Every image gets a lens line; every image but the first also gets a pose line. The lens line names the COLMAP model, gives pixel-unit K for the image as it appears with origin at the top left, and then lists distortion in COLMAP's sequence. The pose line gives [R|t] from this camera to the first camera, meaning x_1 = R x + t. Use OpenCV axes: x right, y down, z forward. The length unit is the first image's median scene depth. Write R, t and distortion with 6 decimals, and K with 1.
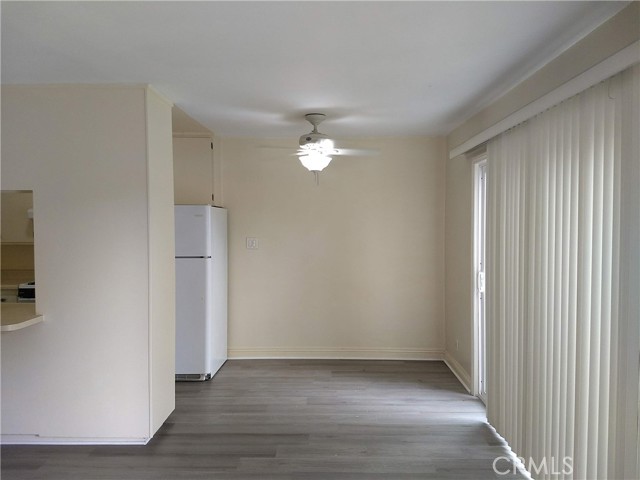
lens RADIAL K [[501.9, 0, 320.0], [0, 501.9, 240.0], [0, 0, 1]] dist [0.253620, -0.356720]
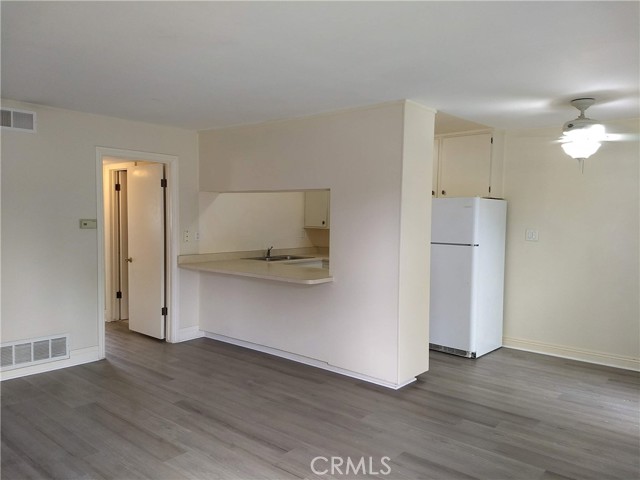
lens RADIAL K [[501.9, 0, 320.0], [0, 501.9, 240.0], [0, 0, 1]] dist [0.253620, -0.356720]
pose [[0.785334, 0.045894, -0.617368, 0.220125], [-0.038599, 0.998938, 0.025159, 0.009213], [0.617867, 0.004072, 0.786272, -0.067389]]
